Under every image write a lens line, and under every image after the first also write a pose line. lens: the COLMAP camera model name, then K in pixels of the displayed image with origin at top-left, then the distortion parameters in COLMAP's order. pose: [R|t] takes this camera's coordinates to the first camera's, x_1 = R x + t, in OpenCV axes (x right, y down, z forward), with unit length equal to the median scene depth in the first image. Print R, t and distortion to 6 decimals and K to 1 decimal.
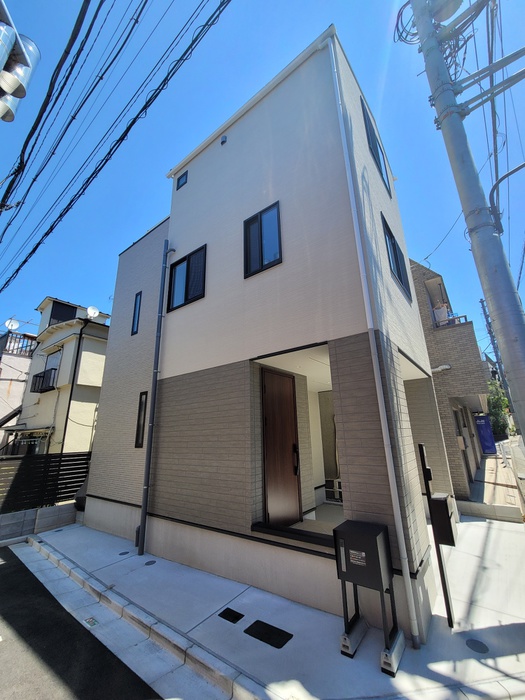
lens RADIAL K [[285.9, 0, 266.0], [0, 285.9, 350.3], [0, 0, 1]] dist [-0.003556, 0.001080]
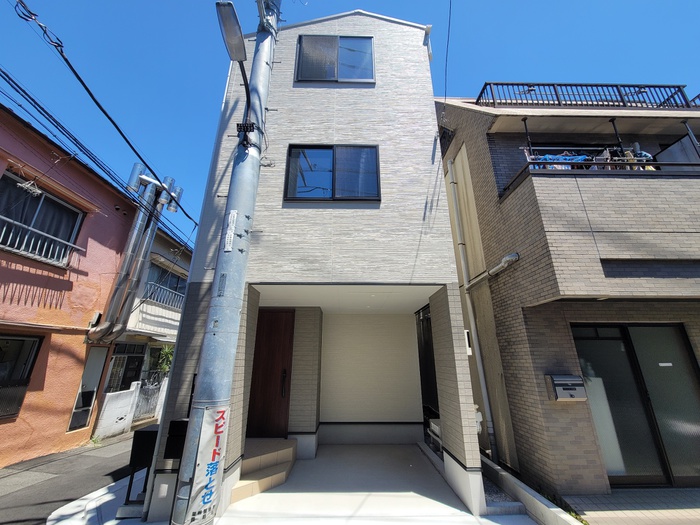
lens RADIAL K [[285.9, 0, 350.8], [0, 285.9, 259.8], [0, 0, 1]] dist [-0.003556, 0.001080]
pose [[0.611270, -0.233402, -0.756223, 1.187337], [0.207609, 0.969351, -0.131367, 0.096089], [0.763706, -0.076697, 0.640991, 0.466580]]
